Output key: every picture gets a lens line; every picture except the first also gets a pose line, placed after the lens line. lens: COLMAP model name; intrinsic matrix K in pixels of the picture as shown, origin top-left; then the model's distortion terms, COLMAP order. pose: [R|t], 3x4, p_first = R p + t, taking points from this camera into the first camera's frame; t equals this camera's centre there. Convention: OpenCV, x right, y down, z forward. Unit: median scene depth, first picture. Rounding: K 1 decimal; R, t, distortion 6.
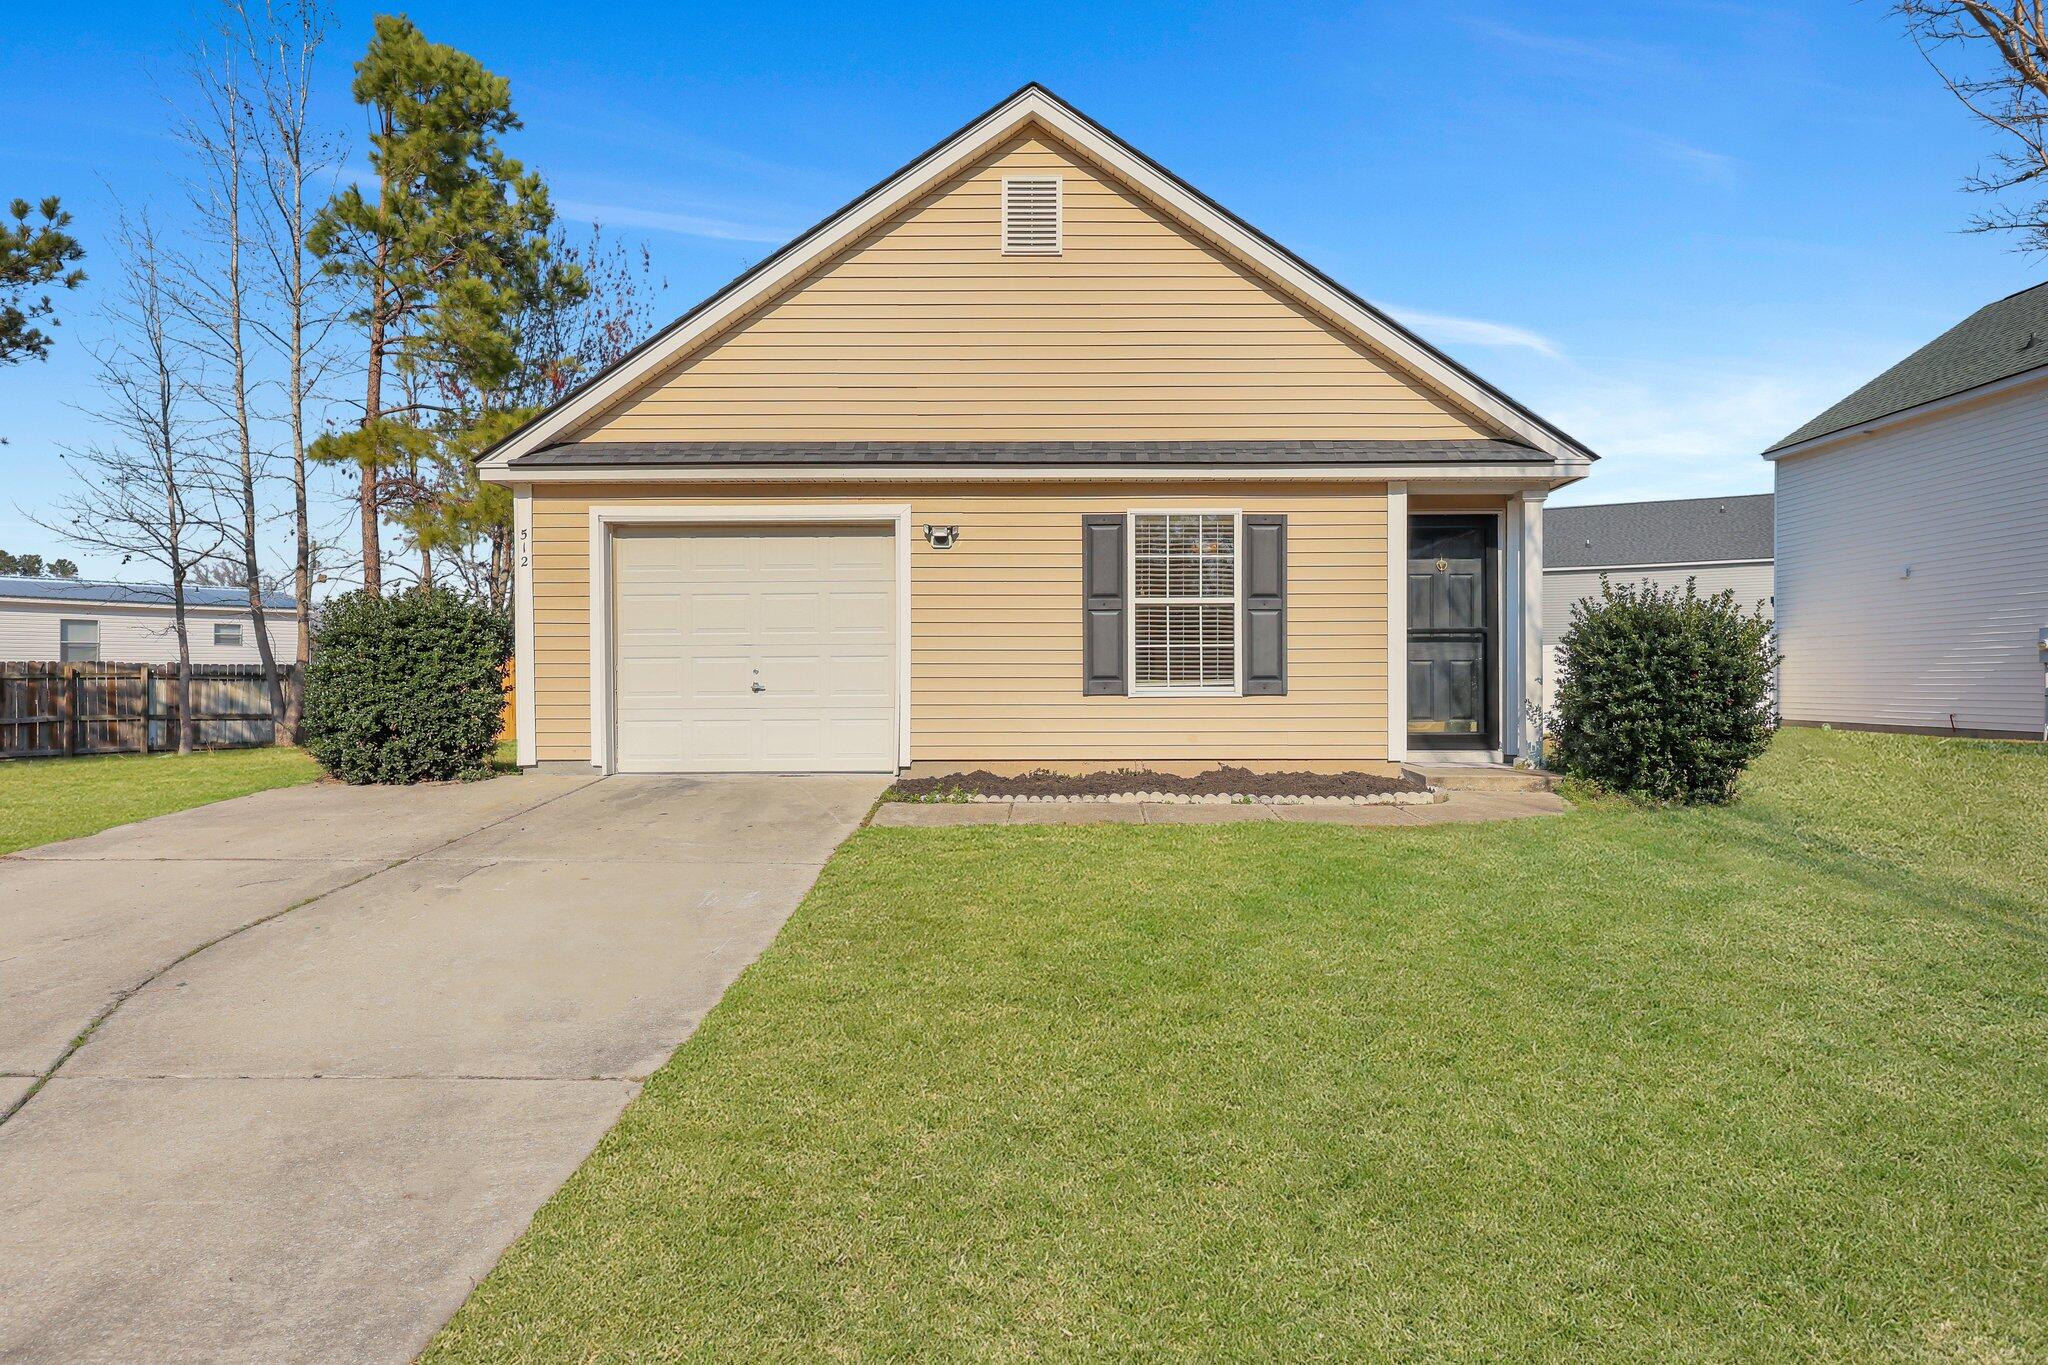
lens RADIAL K [[1151.3, 0, 1027.5], [0, 1151.3, 684.3], [0, 0, 1]] dist [0.002886, -0.003315]
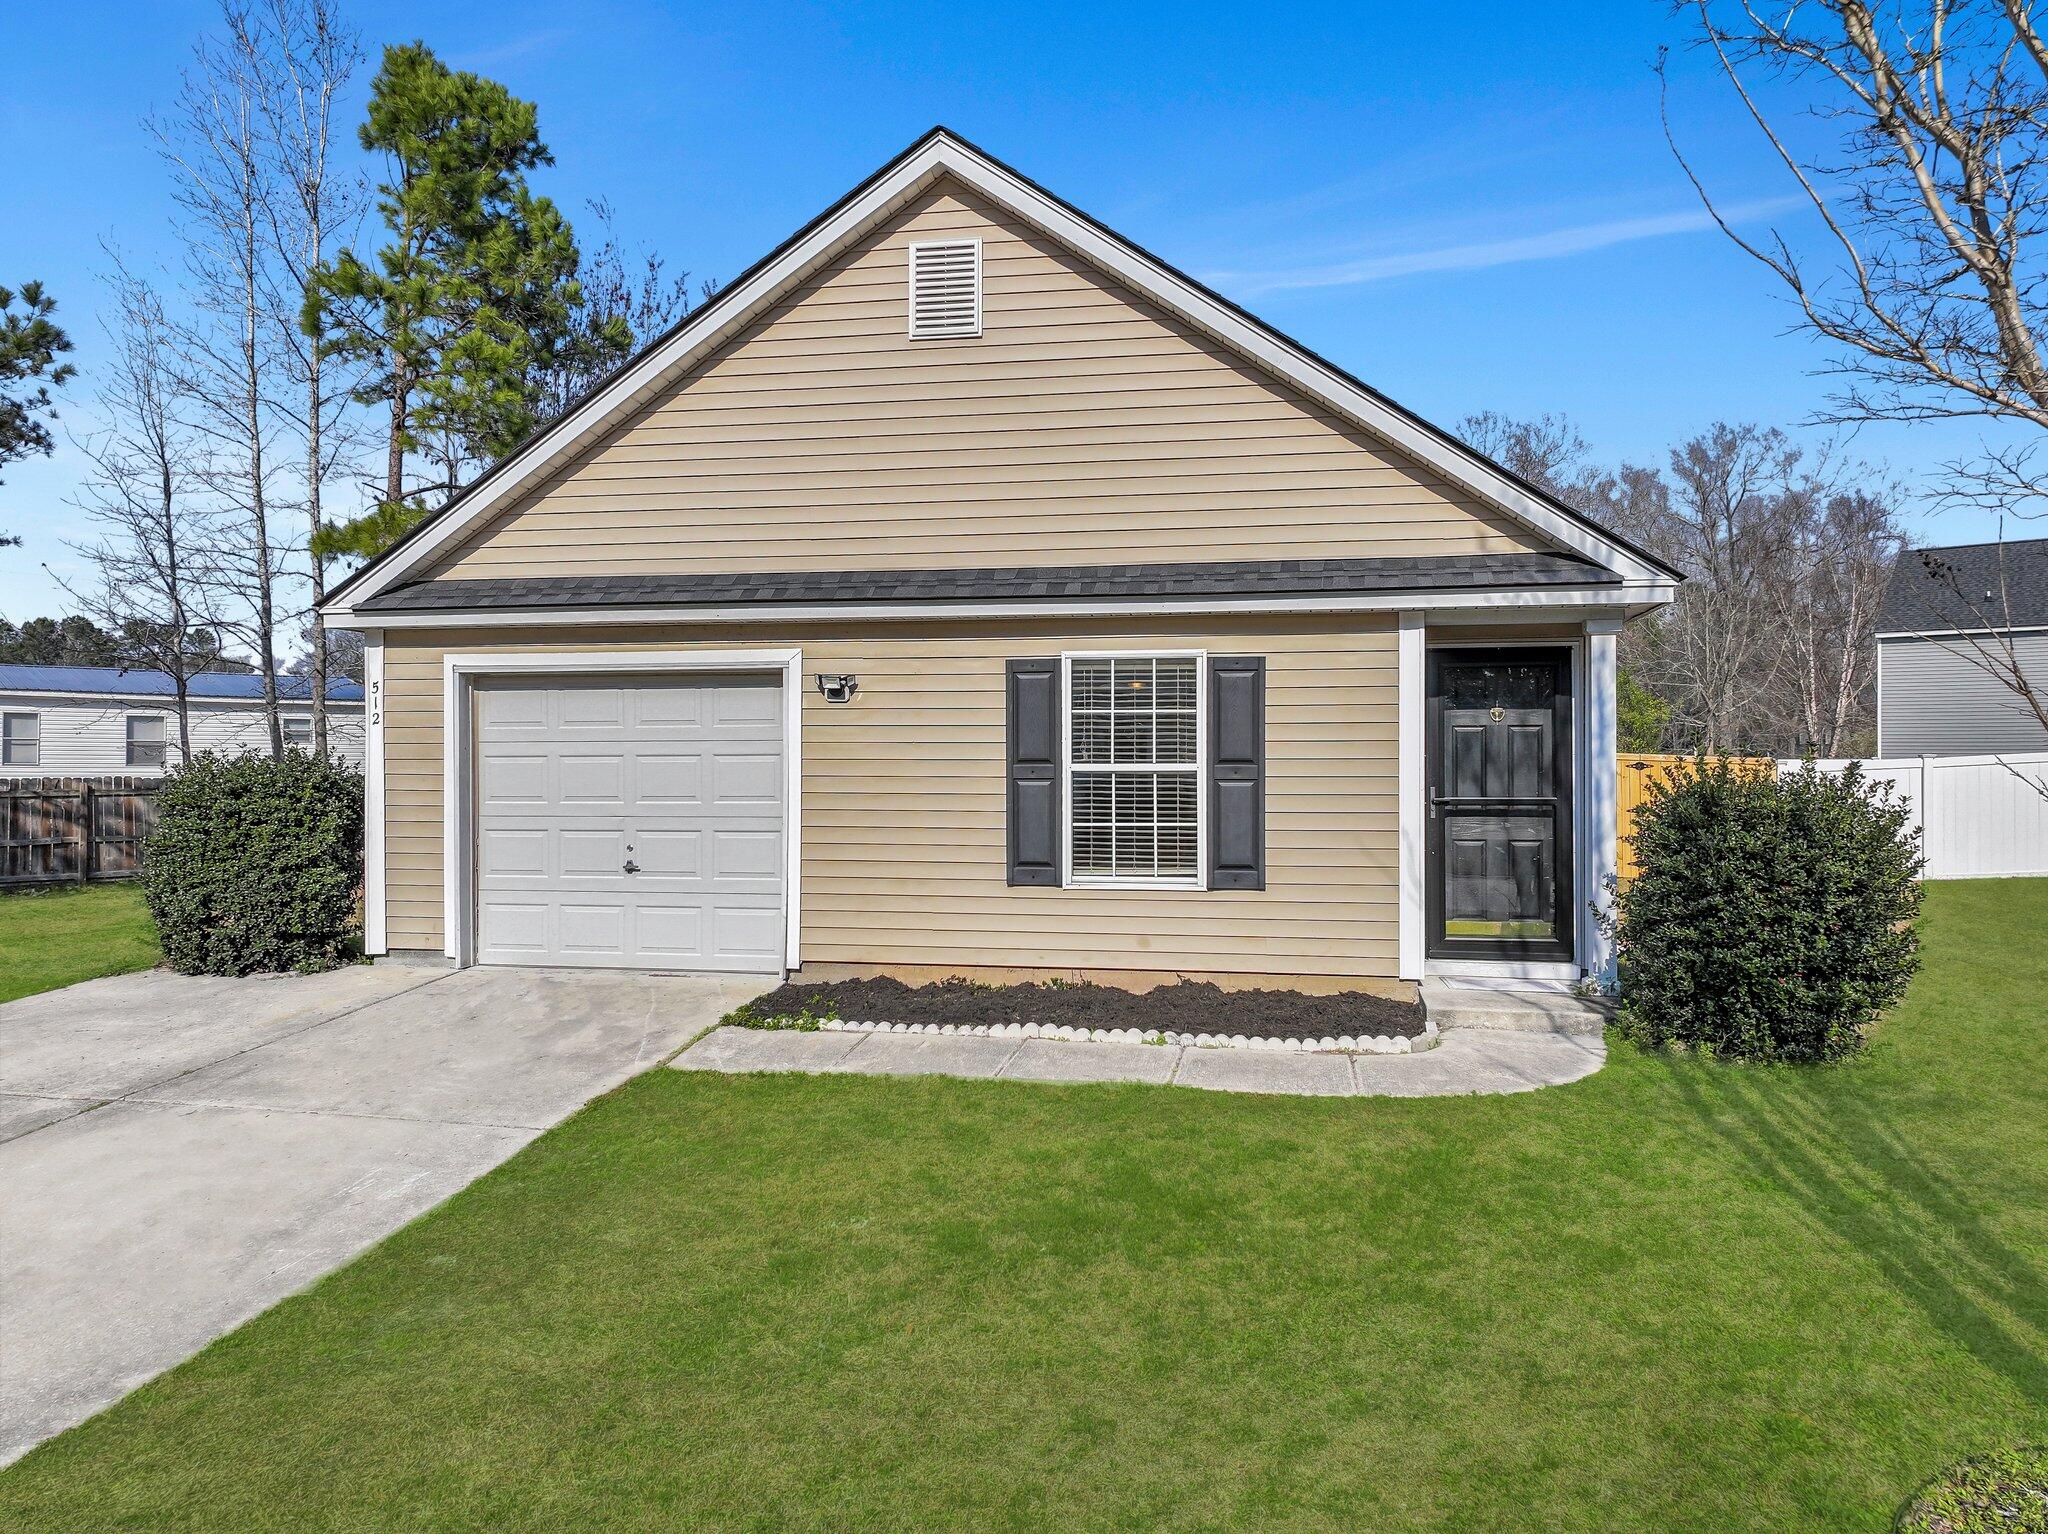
lens RADIAL K [[1431.3, 0, 1023.8], [0, 1431.3, 750.3], [0, 0, 1]] dist [0.001510, 0.011000]
pose [[0.984481, 0.000942, -0.175489, 0.234242], [-0.002955, 0.999933, -0.011215, -0.073019], [0.175466, 0.011560, 0.984418, 0.025905]]
